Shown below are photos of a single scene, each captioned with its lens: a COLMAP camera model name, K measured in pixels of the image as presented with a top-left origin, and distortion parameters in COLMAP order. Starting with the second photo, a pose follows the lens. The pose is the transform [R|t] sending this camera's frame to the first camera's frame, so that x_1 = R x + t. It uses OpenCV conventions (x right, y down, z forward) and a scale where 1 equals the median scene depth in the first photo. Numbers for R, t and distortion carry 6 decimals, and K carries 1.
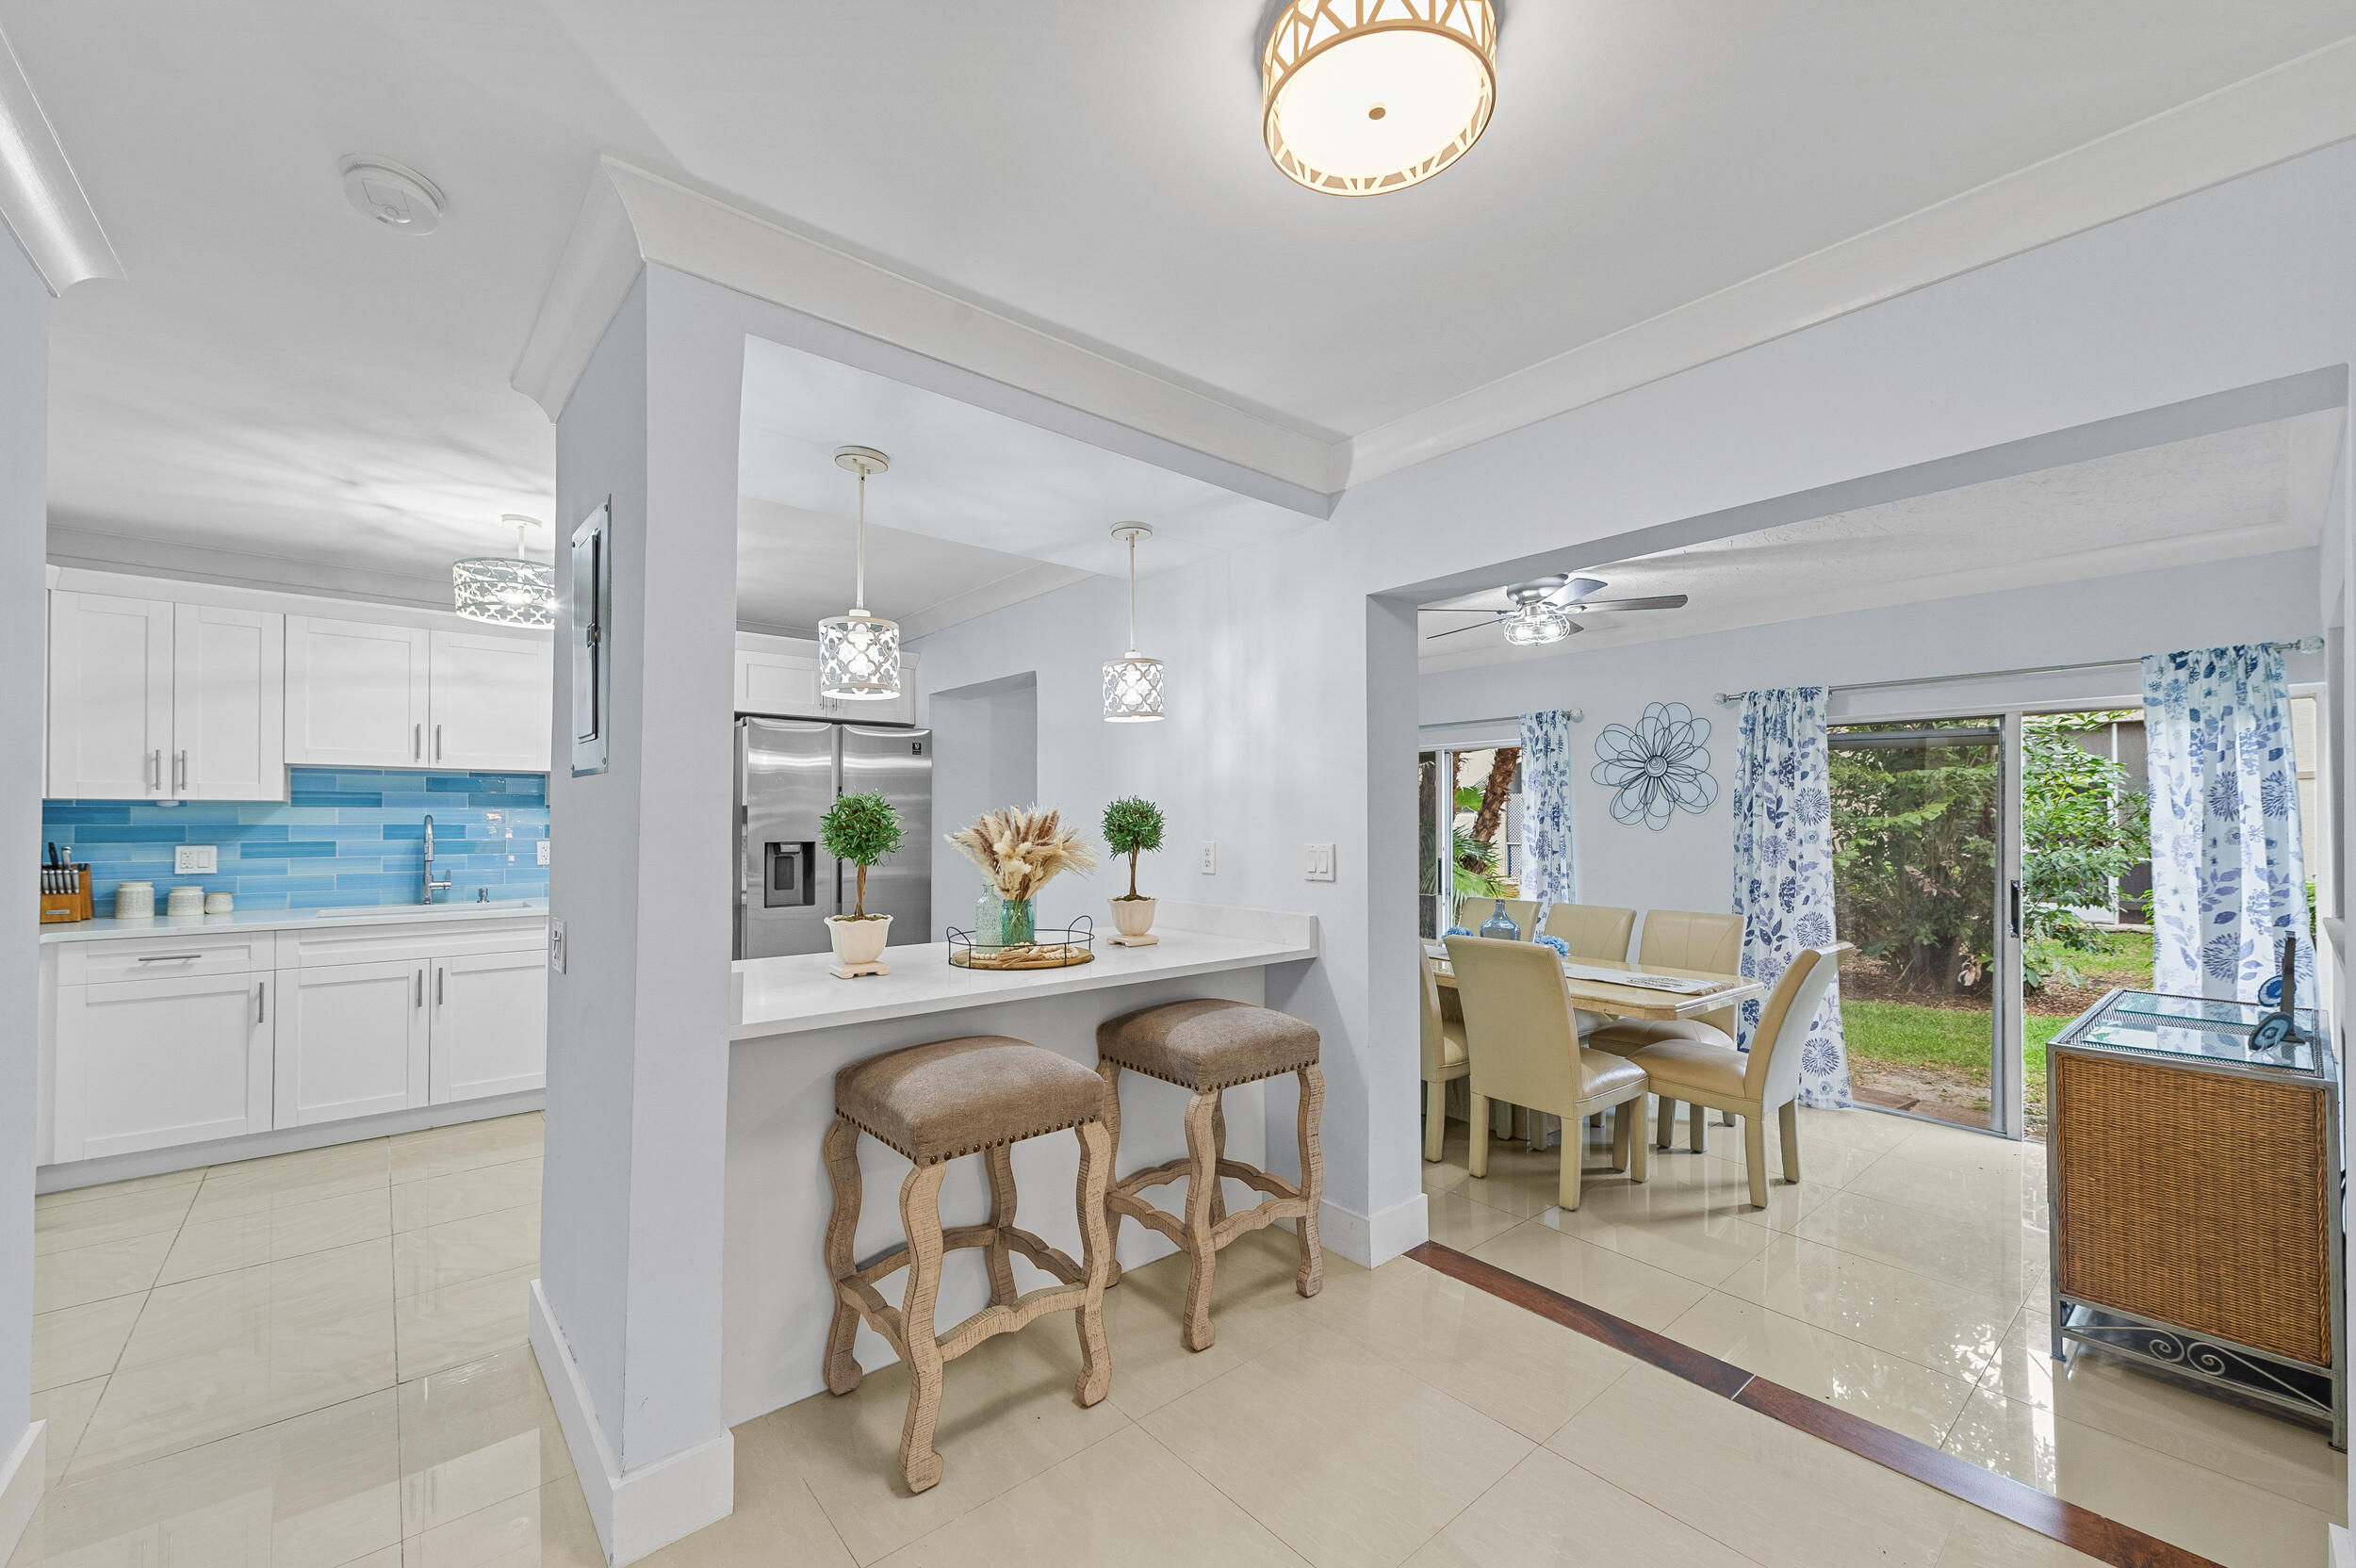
lens RADIAL K [[923.0, 0, 1176.2], [0, 923.0, 809.3], [0, 0, 1]] dist [0.013706, -0.004689]
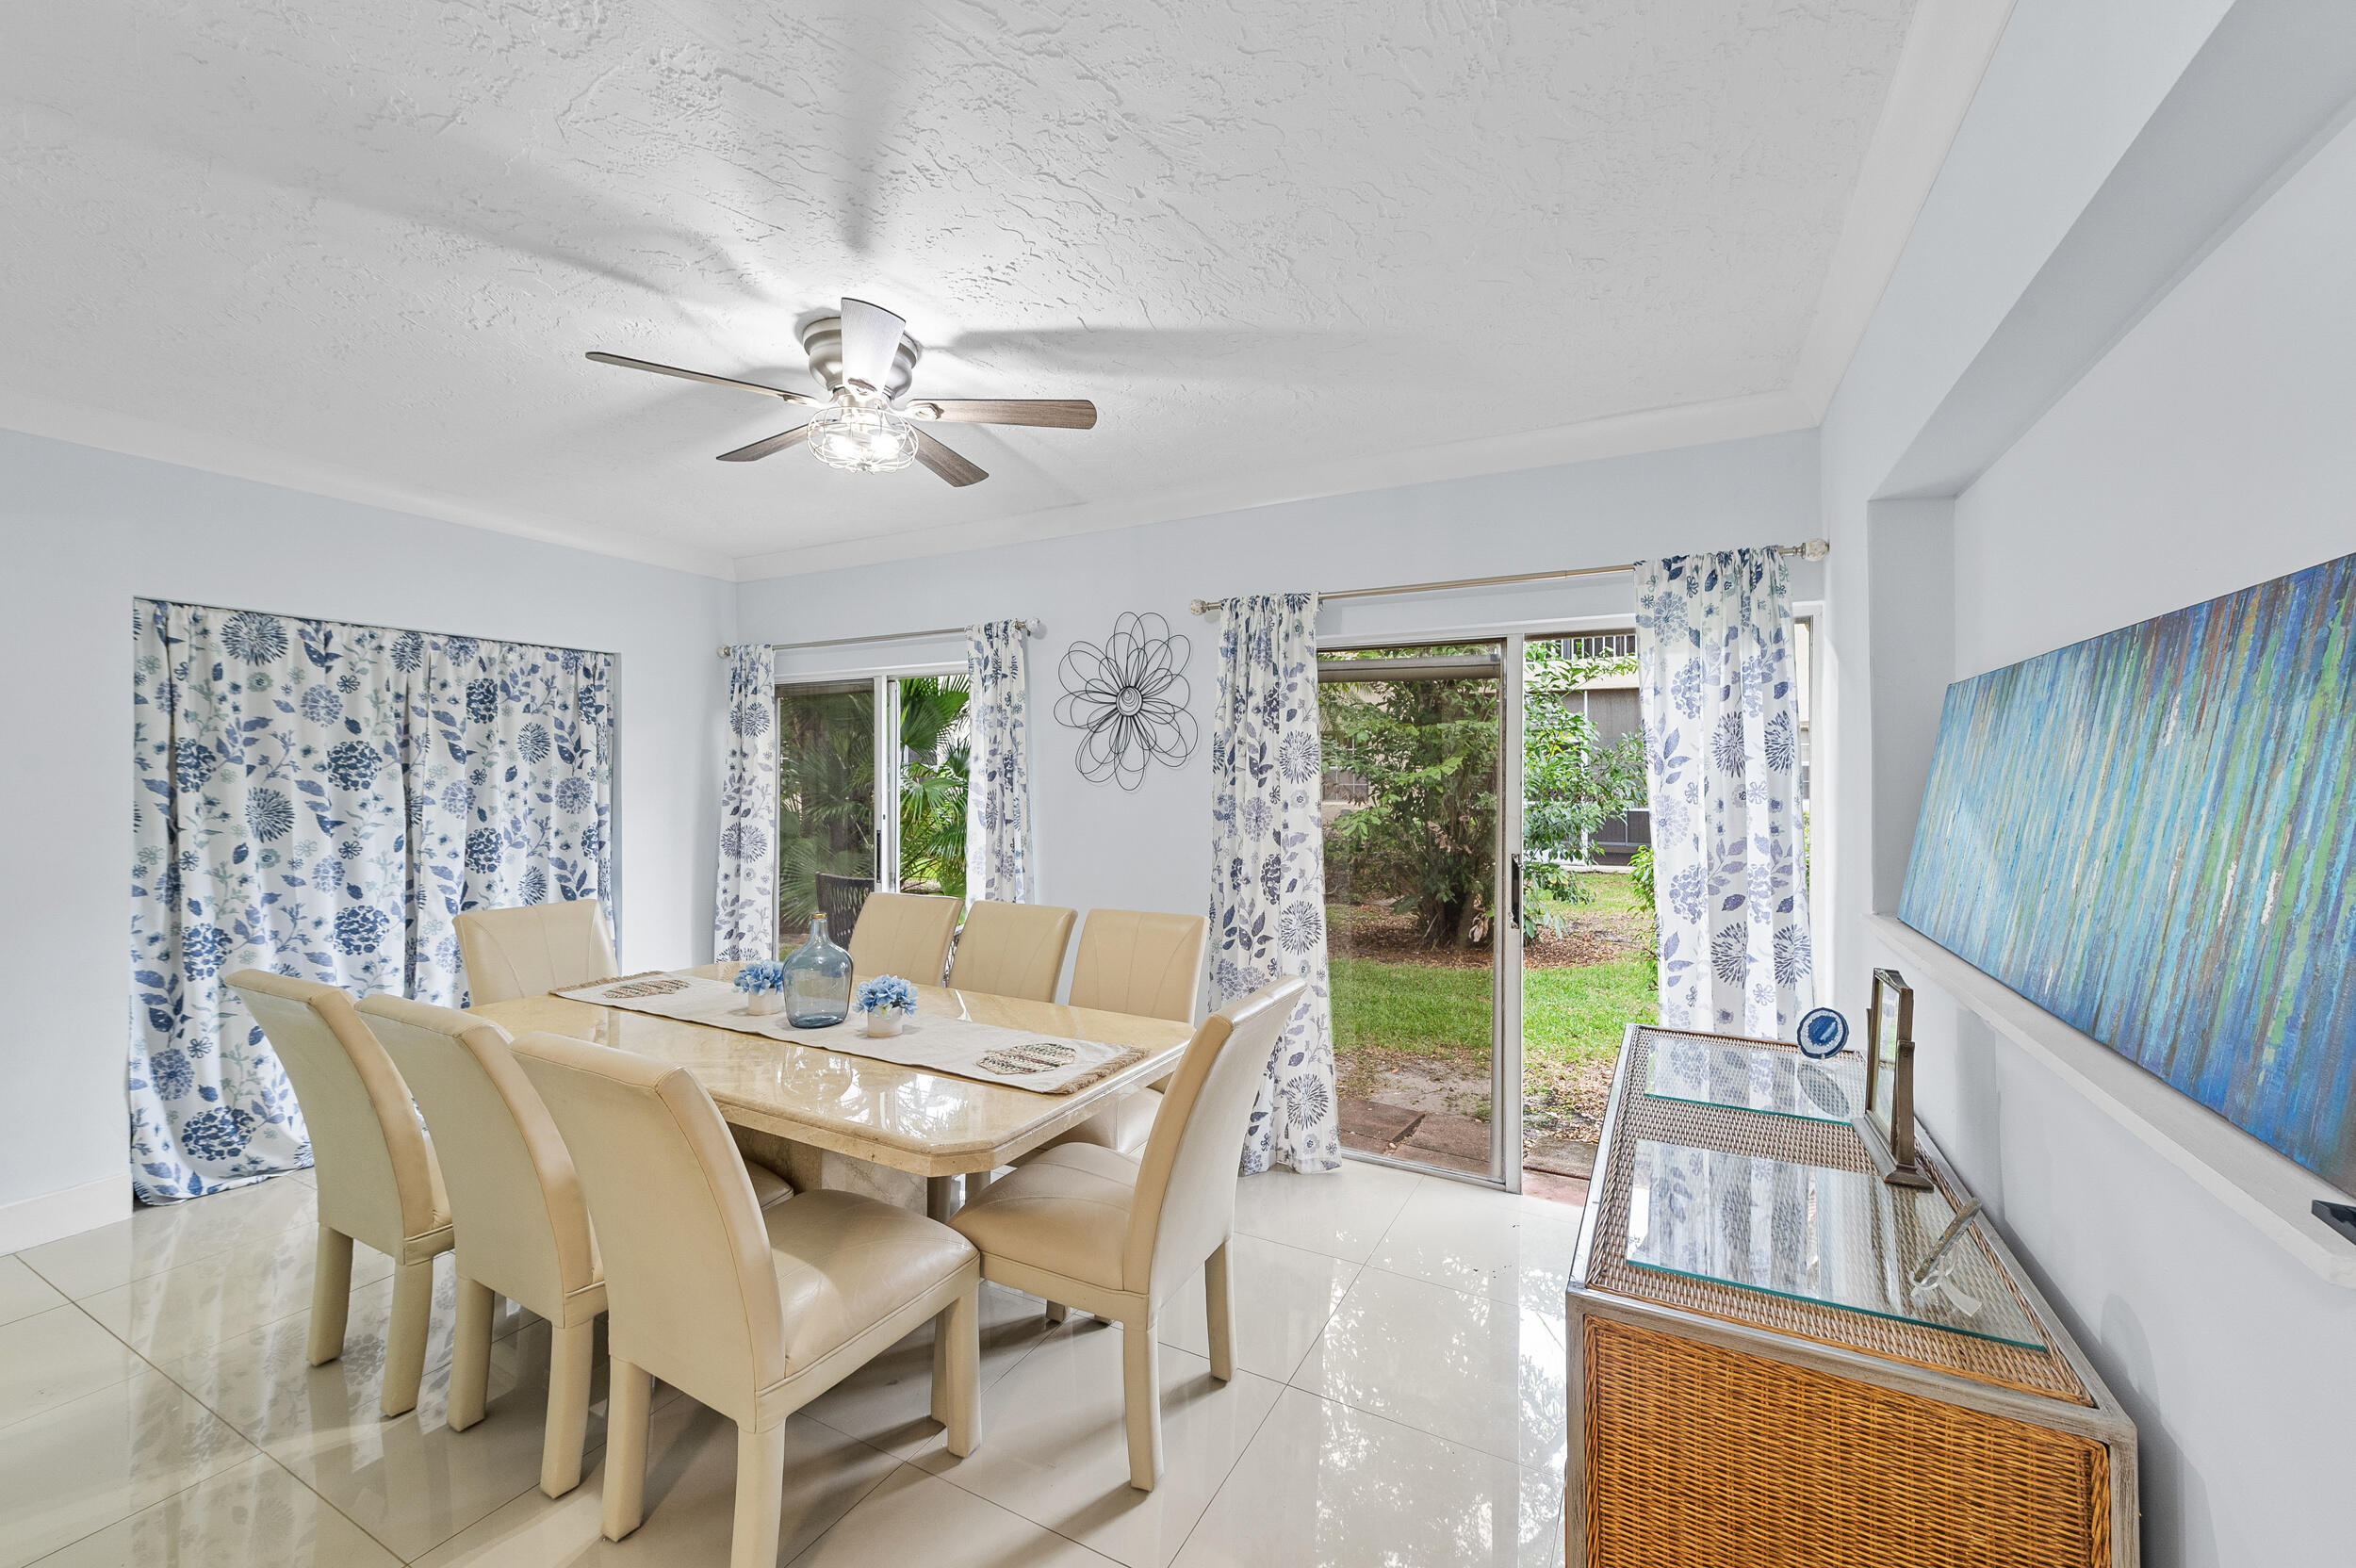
lens RADIAL K [[921.4, 0, 1194.4], [0, 921.4, 766.9], [0, 0, 1]] dist [-0.001697, -0.000170]
pose [[0.922556, 0.002552, 0.385855, 0.323872], [-0.003446, 0.999993, 0.001626, 0.003809], [-0.385848, -0.002830, 0.922558, 0.357766]]
